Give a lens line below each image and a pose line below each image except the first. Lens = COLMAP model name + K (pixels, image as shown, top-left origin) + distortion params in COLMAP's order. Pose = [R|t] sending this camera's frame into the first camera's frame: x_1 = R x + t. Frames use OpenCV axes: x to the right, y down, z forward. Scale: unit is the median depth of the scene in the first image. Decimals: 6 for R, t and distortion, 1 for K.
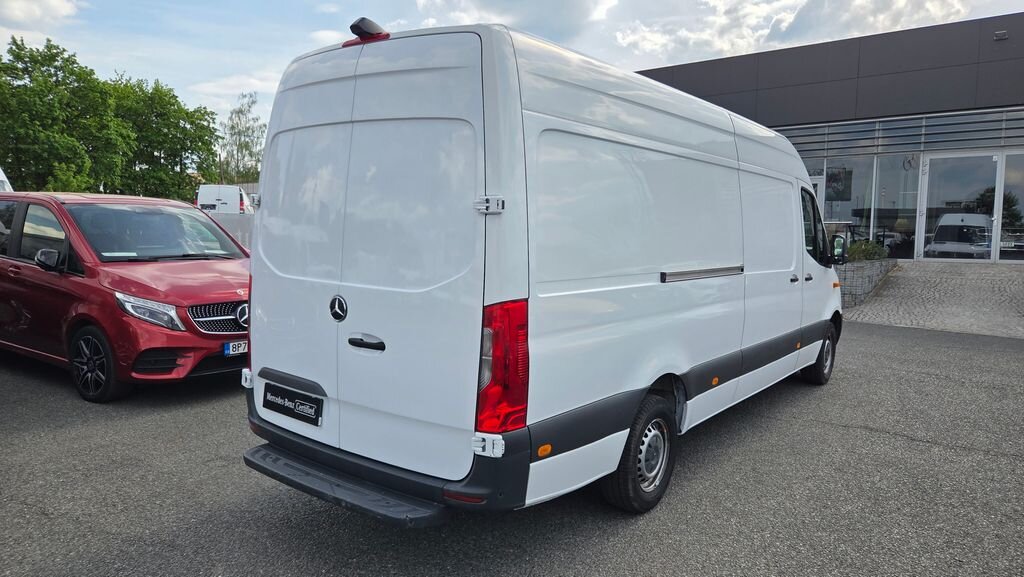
lens RADIAL K [[701.0, 0, 510.2], [0, 701.0, 291.8], [0, 0, 1]] dist [0.043054, -0.005337]
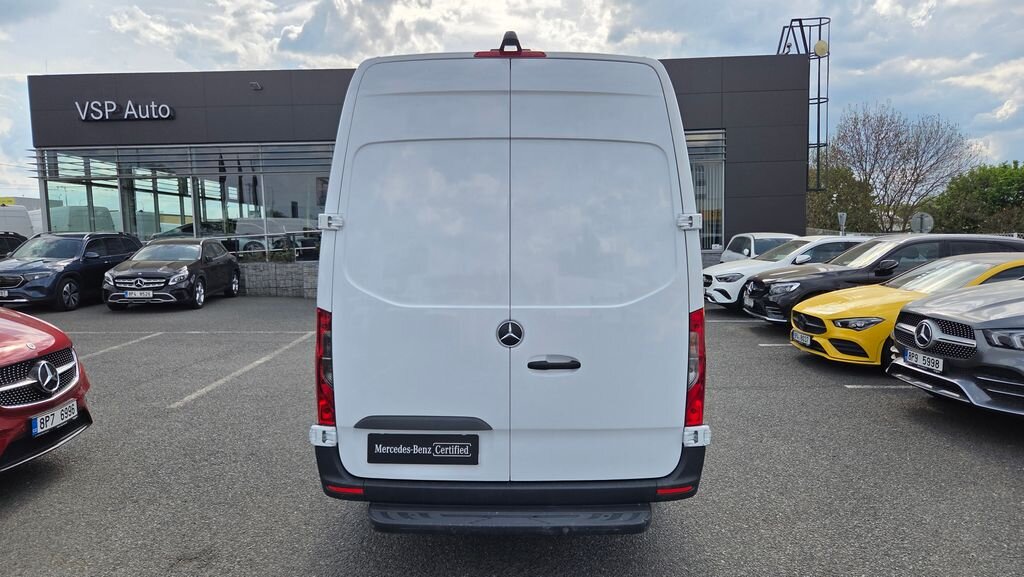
lens RADIAL K [[701.0, 0, 510.2], [0, 701.0, 291.8], [0, 0, 1]] dist [0.043054, -0.005337]
pose [[0.797034, -0.081030, 0.598474, -0.435586], [0.085822, 0.996098, 0.020570, -0.028134], [-0.597805, 0.034967, 0.800878, 0.128282]]
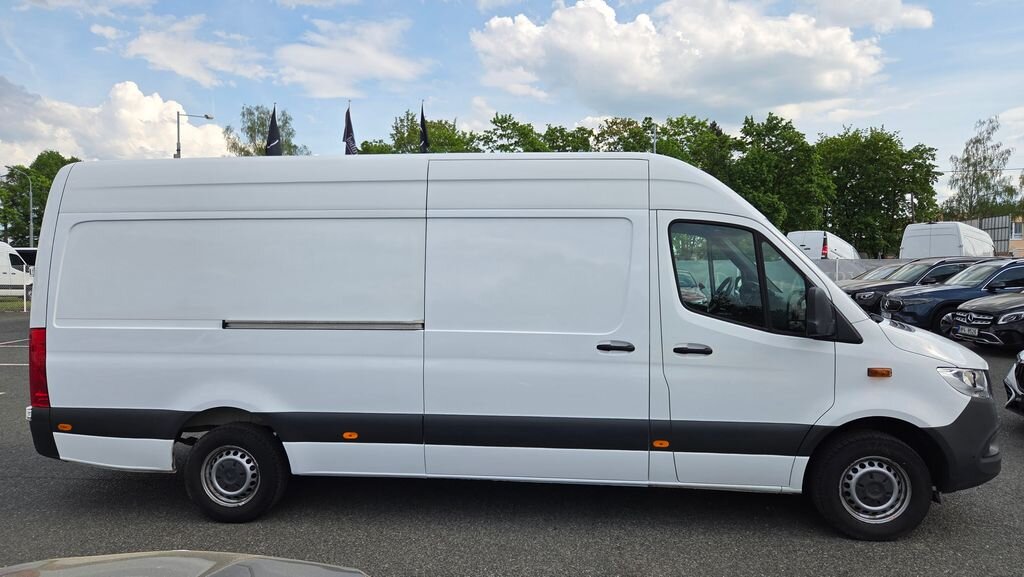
lens RADIAL K [[701.0, 0, 510.2], [0, 701.0, 291.8], [0, 0, 1]] dist [0.043054, -0.005337]
pose [[0.507445, 0.014023, -0.861570, 0.955195], [-0.066995, 0.997483, -0.023223, -0.051341], [0.859076, 0.069505, 0.507107, 0.514921]]
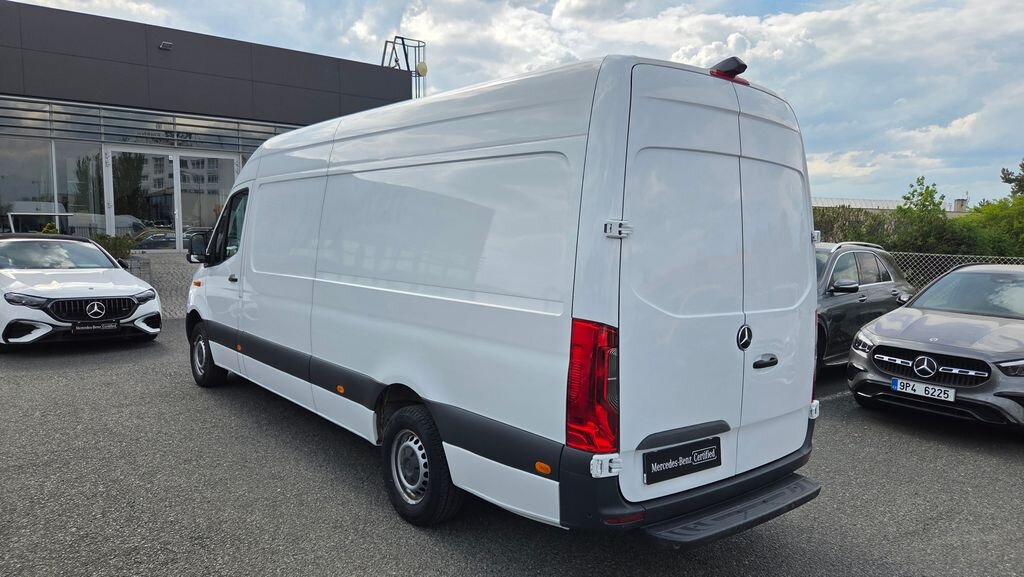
lens RADIAL K [[696.5, 0, 519.8], [0, 696.5, 284.0], [0, 0, 1]] dist [0.034383, -0.002273]
pose [[0.219747, -0.089371, 0.971455, -0.700863], [0.073601, 0.994476, 0.074840, -0.083201], [-0.972776, 0.055054, 0.225111, 0.585147]]
